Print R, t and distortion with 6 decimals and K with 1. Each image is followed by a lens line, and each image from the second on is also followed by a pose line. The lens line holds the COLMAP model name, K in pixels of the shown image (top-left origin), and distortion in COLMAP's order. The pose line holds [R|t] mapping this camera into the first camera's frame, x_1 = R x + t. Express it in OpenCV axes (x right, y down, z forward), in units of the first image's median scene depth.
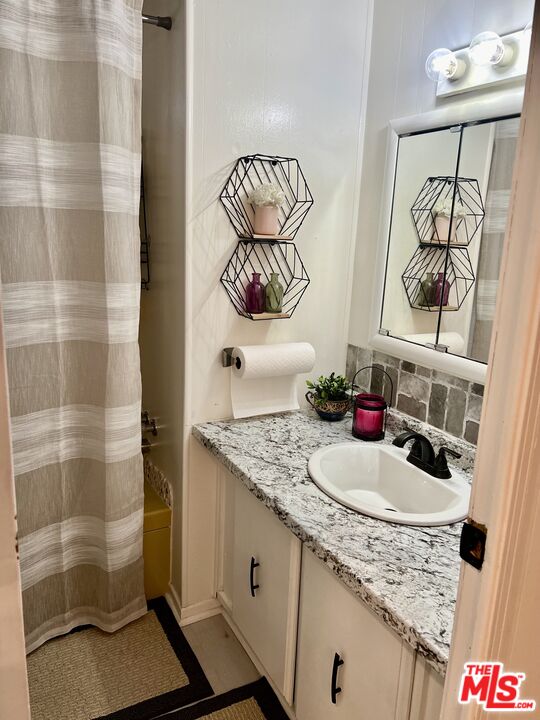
lens RADIAL K [[541.4, 0, 268.3], [0, 541.4, 360.8], [0, 0, 1]] dist [0.074009, -0.112397]
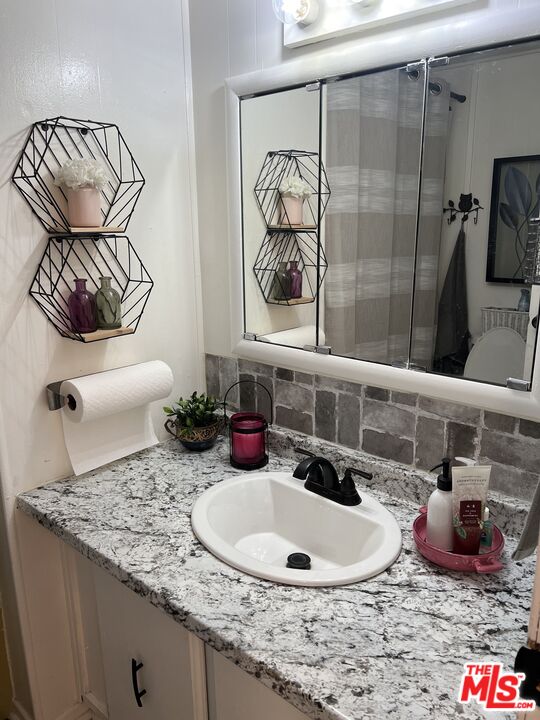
lens RADIAL K [[541.4, 0, 268.3], [0, 541.4, 360.8], [0, 0, 1]] dist [0.074009, -0.112397]
pose [[0.935378, -0.136214, 0.326365, -0.041019], [0.130248, 0.990667, 0.040177, -0.047791], [-0.328792, 0.004928, 0.944390, 0.209755]]
